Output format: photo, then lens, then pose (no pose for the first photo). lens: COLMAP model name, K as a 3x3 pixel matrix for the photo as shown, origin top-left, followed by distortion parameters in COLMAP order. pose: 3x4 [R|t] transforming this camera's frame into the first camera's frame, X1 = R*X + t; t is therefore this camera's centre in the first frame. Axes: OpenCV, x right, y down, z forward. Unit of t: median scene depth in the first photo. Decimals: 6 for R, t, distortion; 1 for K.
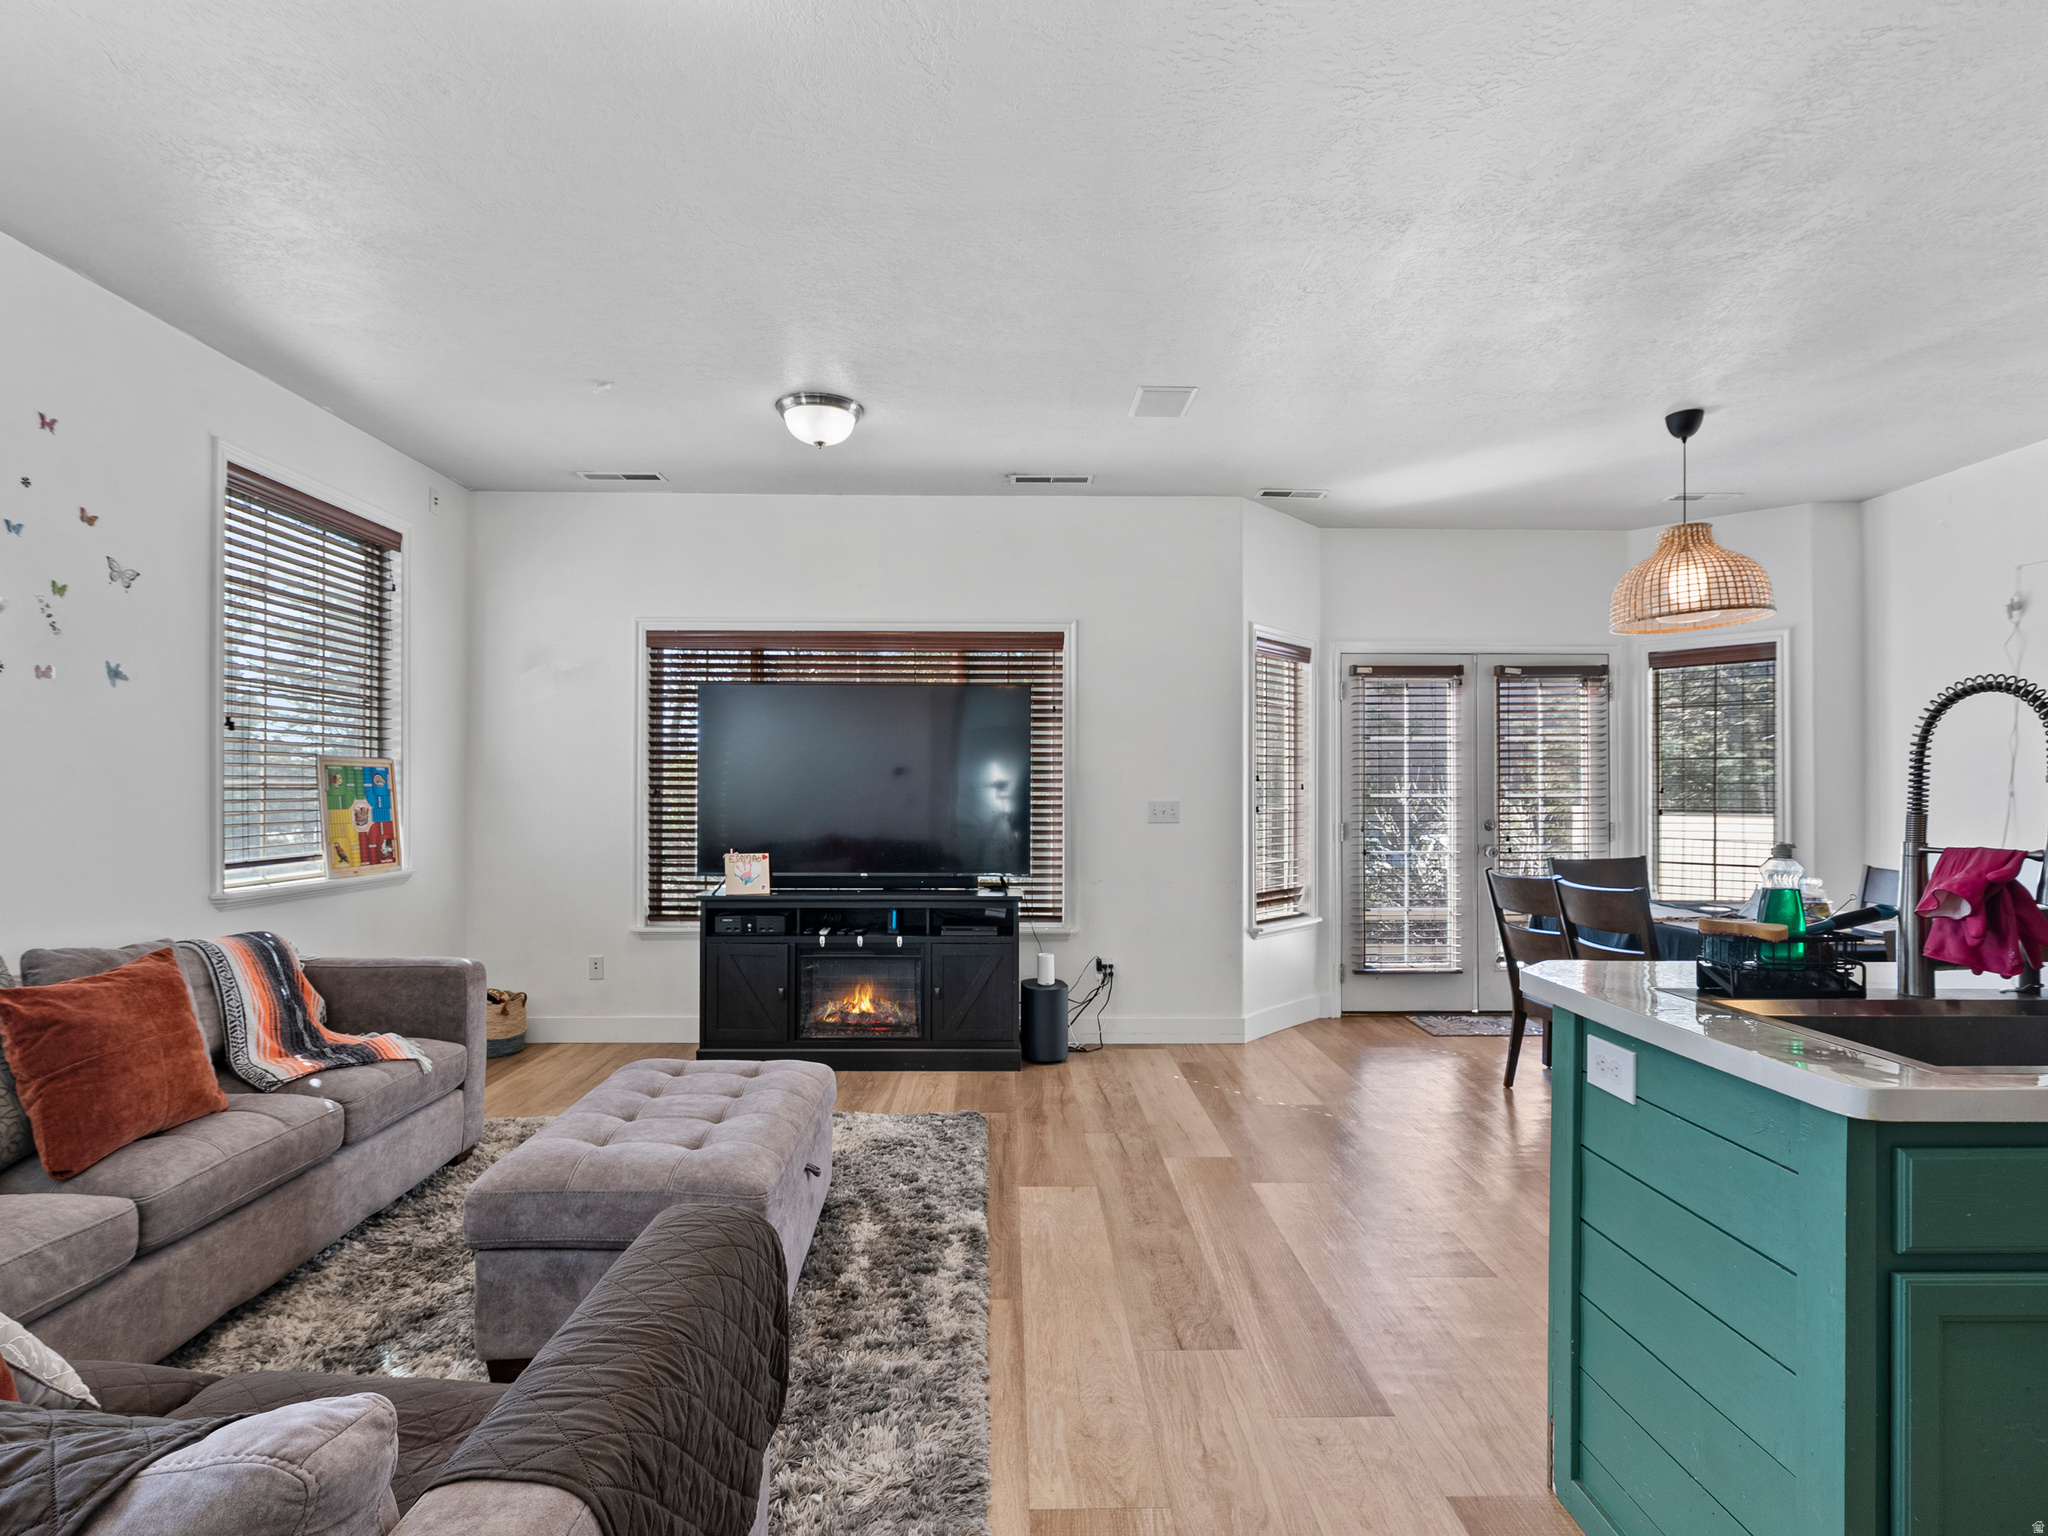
lens RADIAL K [[1040.4, 0, 1017.6], [0, 1040.4, 783.8], [0, 0, 1]] dist [-0.002973, 0.001110]
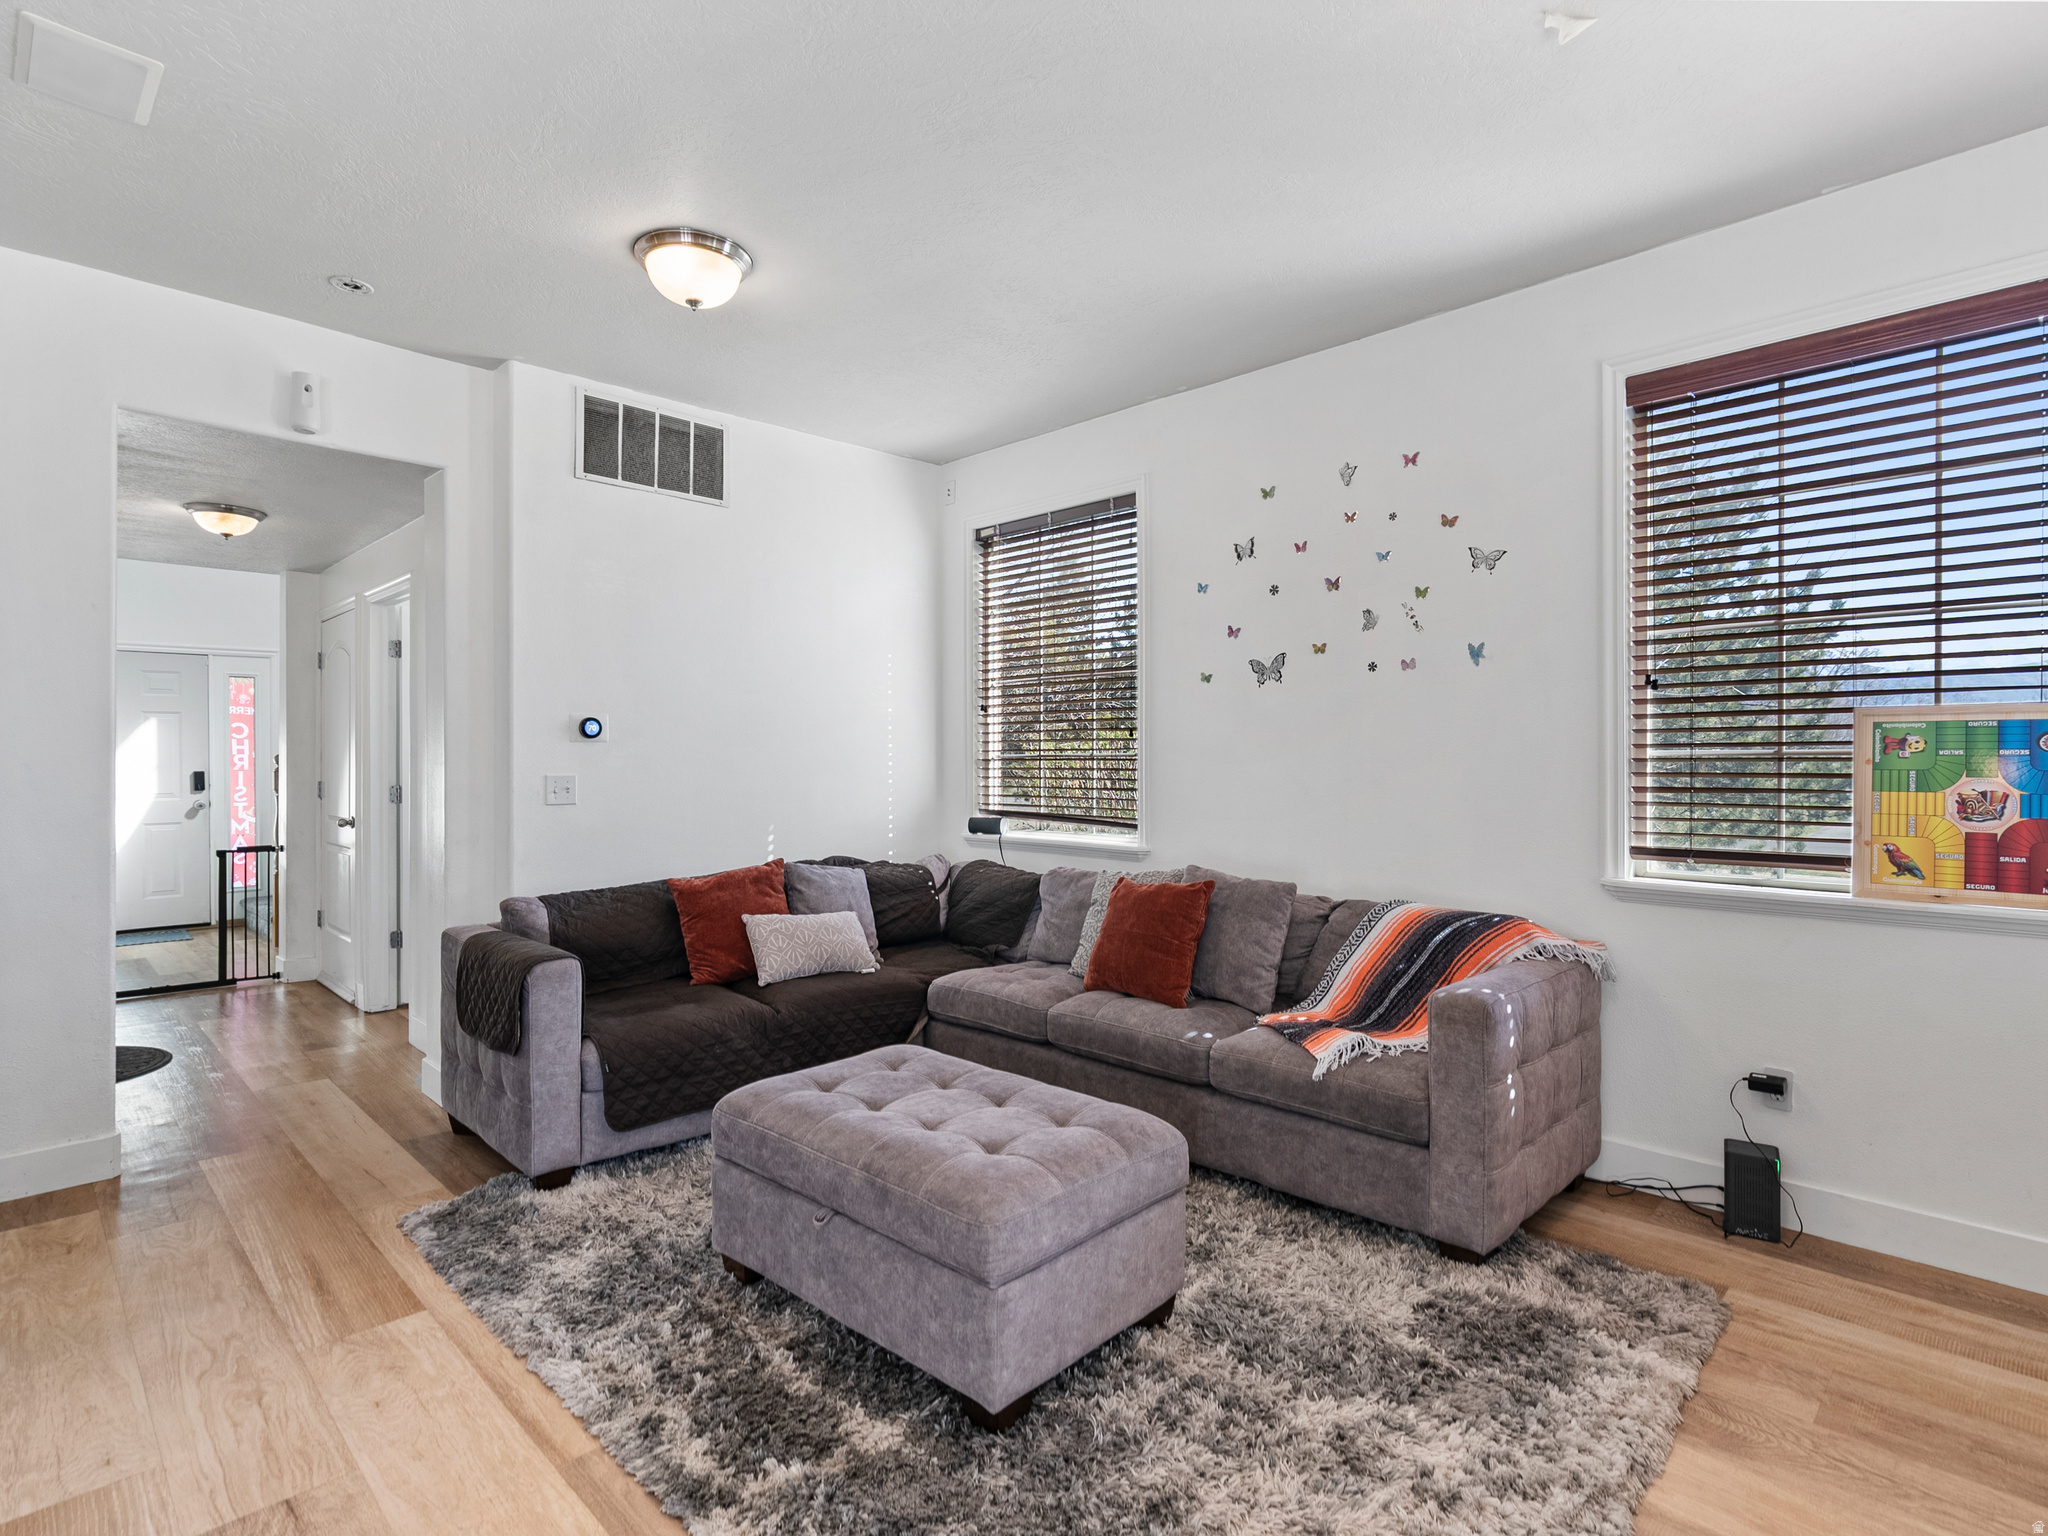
lens RADIAL K [[1042.7, 0, 1022.4], [0, 1042.7, 761.1], [0, 0, 1]] dist [-0.003522, 0.002194]
pose [[-0.709378, -0.000274, -0.704828, 0.164470], [0.002854, 0.999991, -0.003262, 0.006088], [0.704822, -0.004325, -0.709371, 1.015823]]
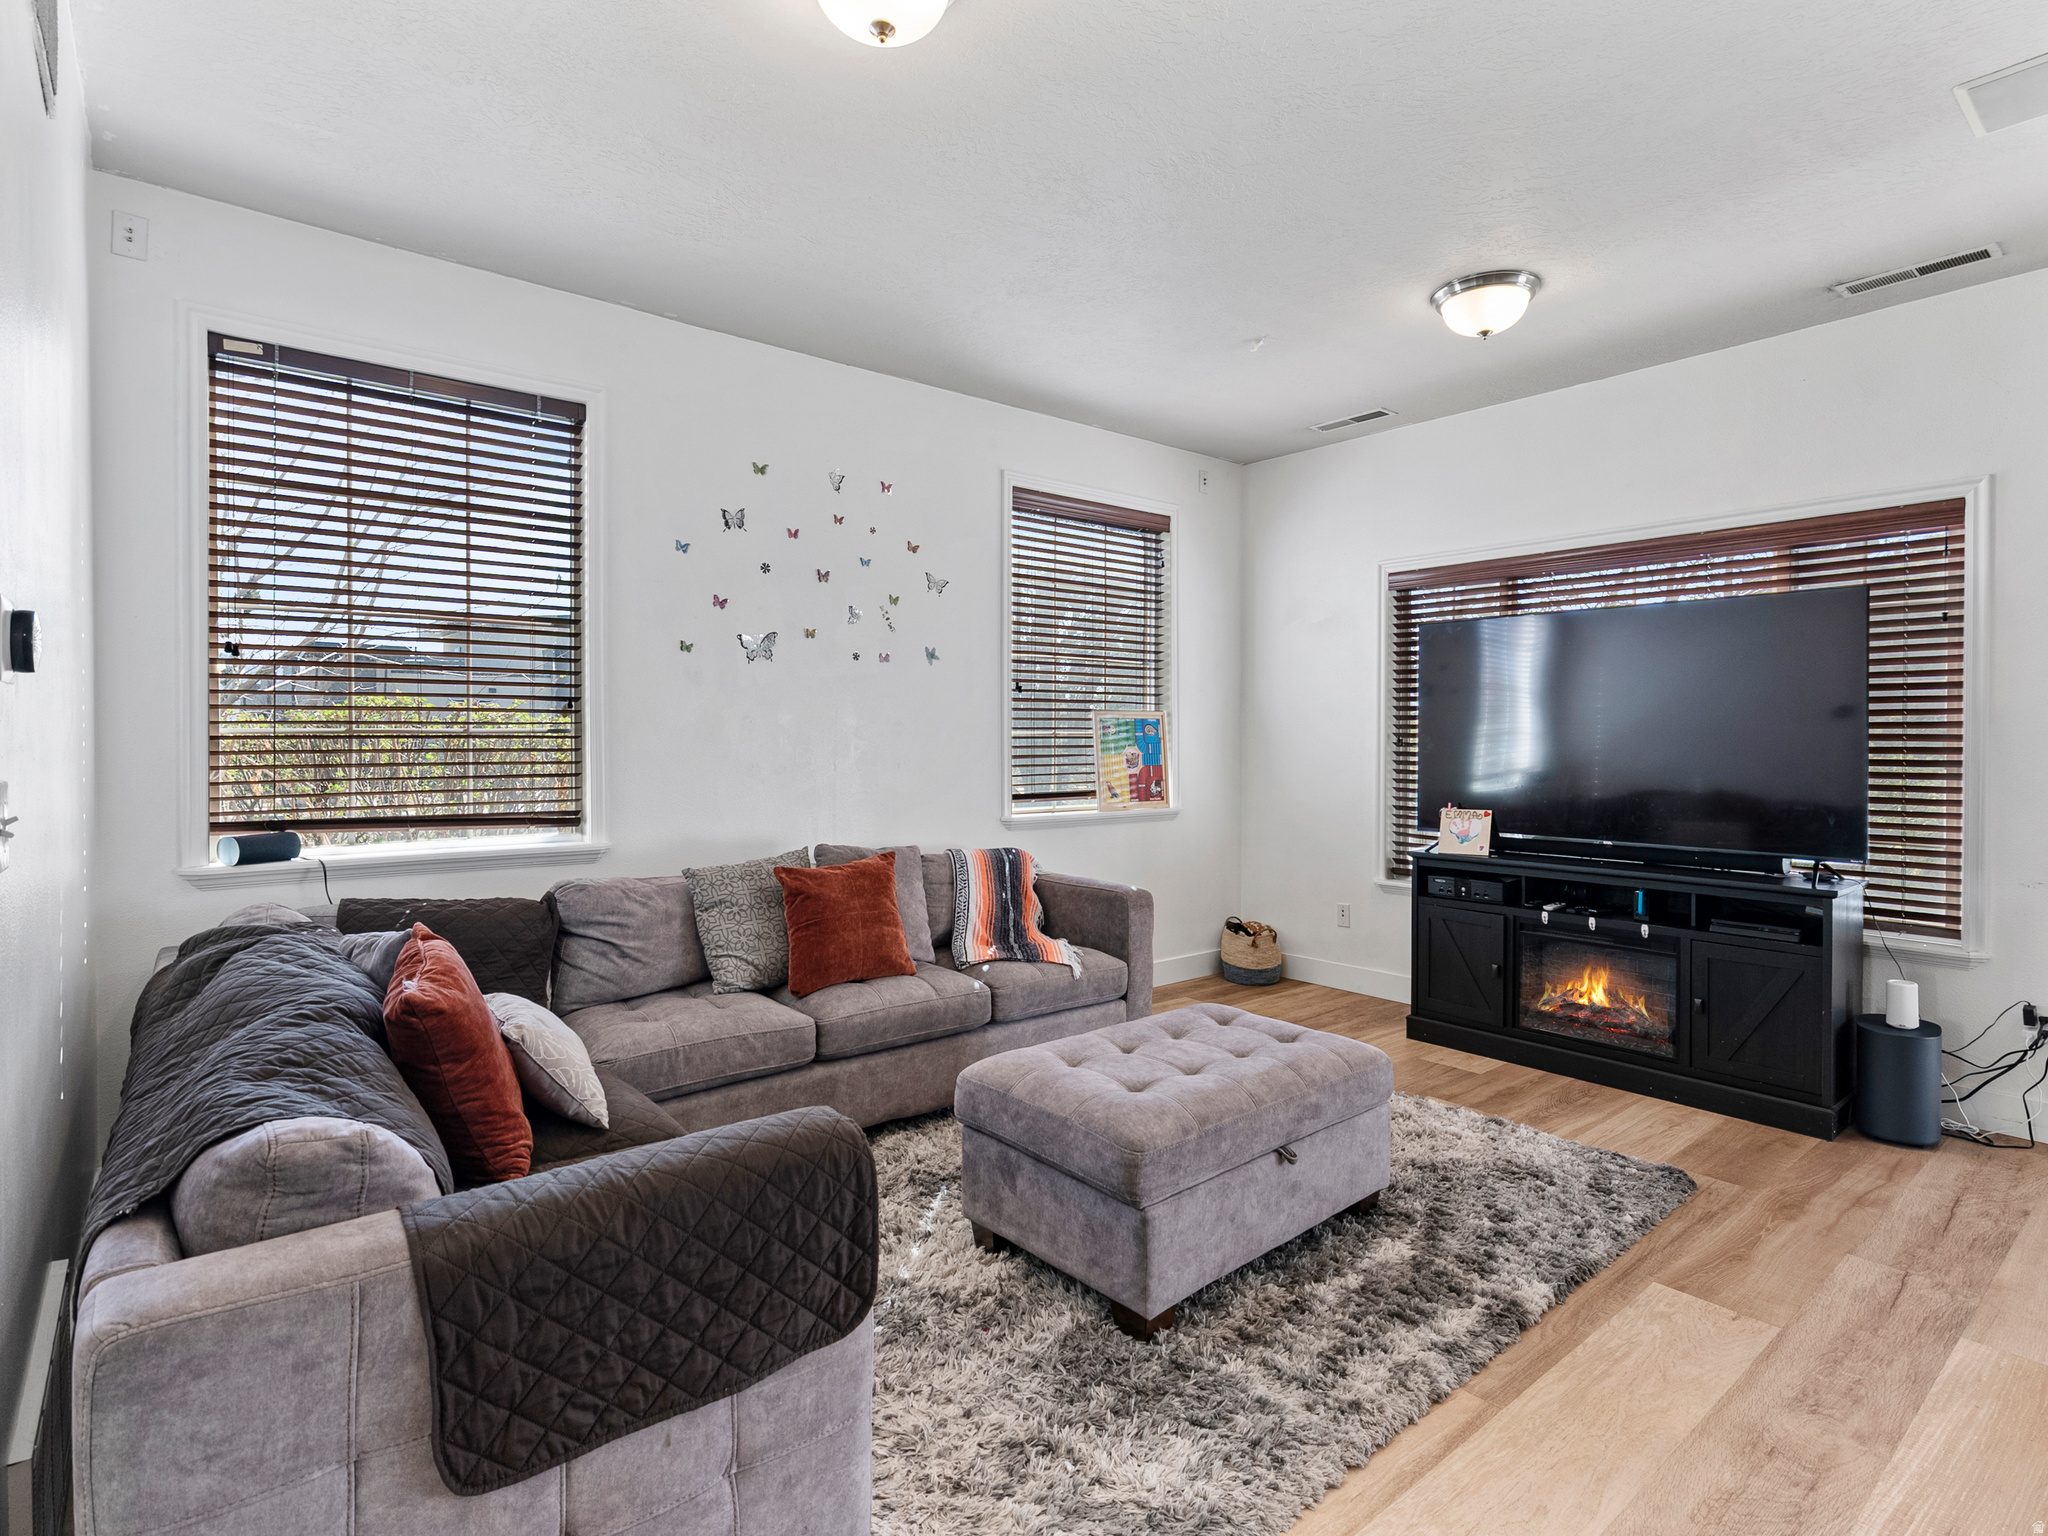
lens RADIAL K [[1046.5, 0, 1019.2], [0, 1046.5, 740.8], [0, 0, 1]] dist [-0.002901, 0.001122]
pose [[0.624478, 0.001661, -0.781041, 0.220245], [0.004371, 0.999975, 0.005621, 0.001429], [0.781030, -0.006924, 0.624455, 0.146832]]
